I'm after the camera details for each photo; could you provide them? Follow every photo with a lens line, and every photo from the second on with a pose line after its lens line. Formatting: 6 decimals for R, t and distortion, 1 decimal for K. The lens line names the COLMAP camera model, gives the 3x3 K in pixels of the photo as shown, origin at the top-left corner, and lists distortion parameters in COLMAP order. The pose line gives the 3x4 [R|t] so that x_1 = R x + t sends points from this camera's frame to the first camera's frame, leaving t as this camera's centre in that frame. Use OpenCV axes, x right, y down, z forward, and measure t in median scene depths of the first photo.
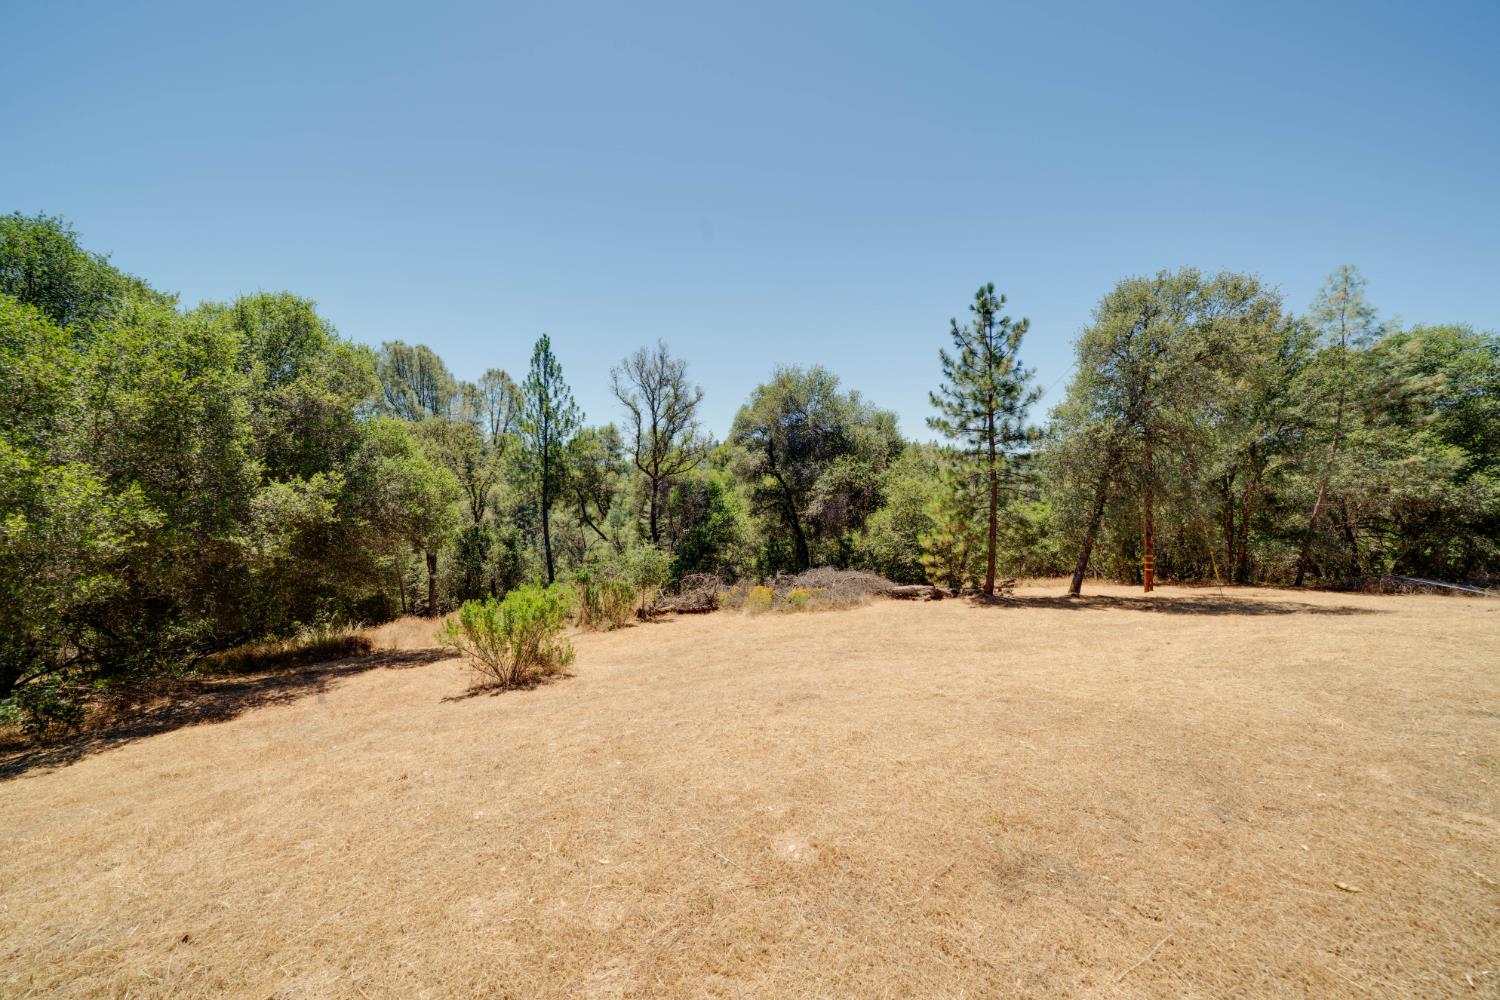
lens RADIAL K [[517.8, 0, 752.0], [0, 517.8, 501.8], [0, 0, 1]] dist [-0.018918, 0.001043]
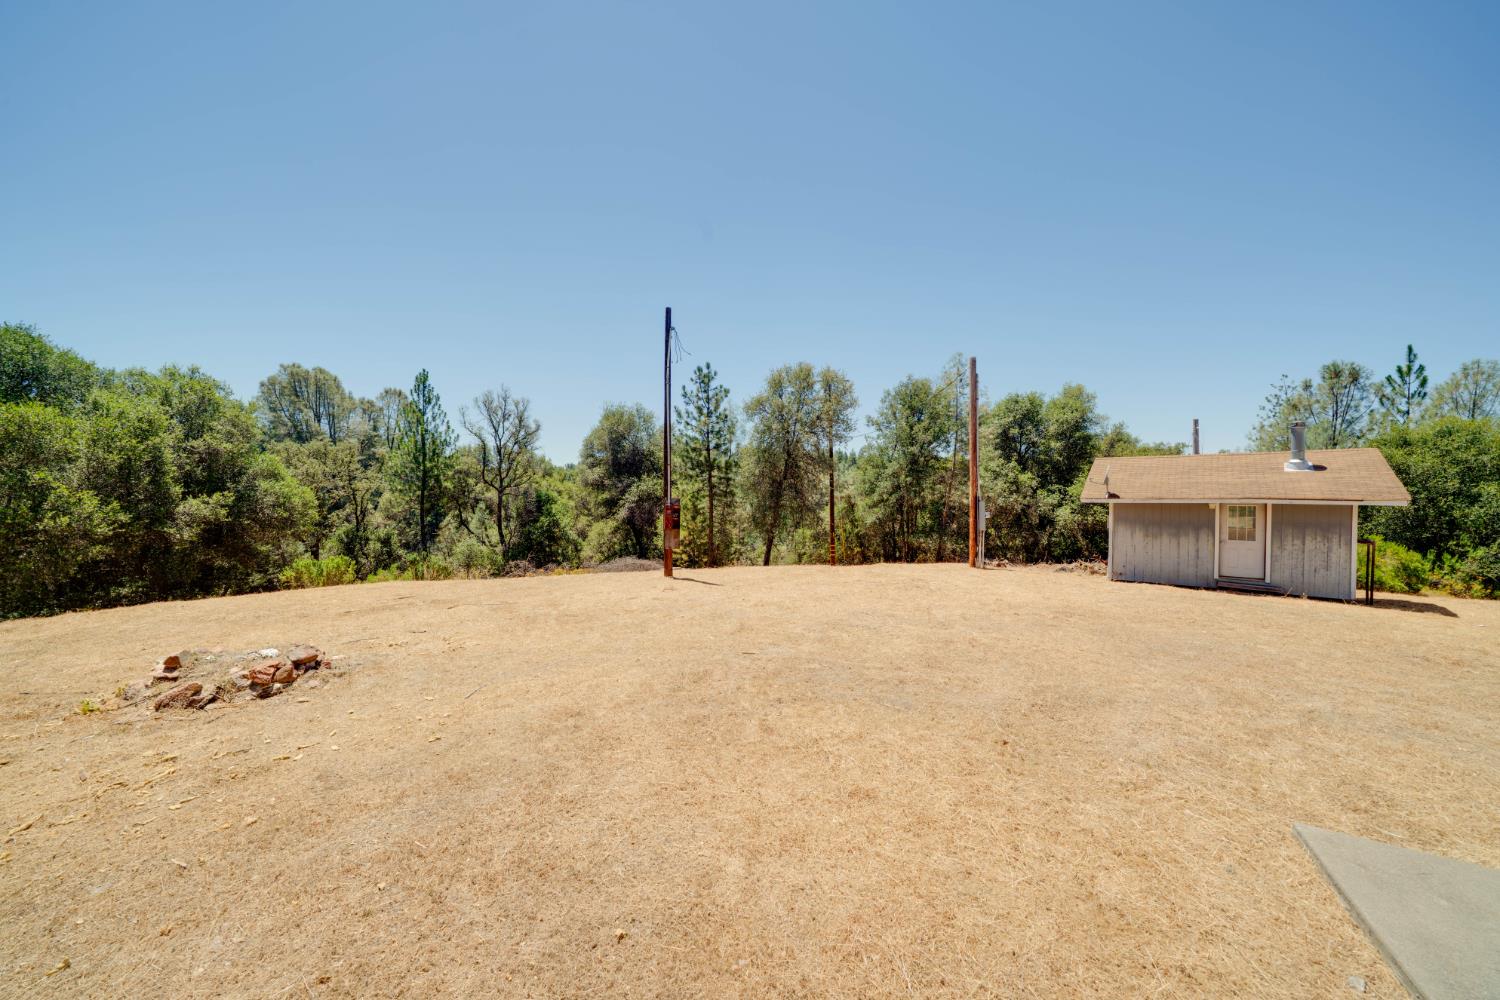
lens RADIAL K [[517.8, 0, 752.1], [0, 517.8, 502.6], [0, 0, 1]] dist [-0.018918, 0.001043]
pose [[0.993980, 0.000823, 0.109560, 0.440842], [0.000174, 0.999959, -0.009089, -0.003778], [-0.109563, 0.009053, 0.993939, -0.523349]]
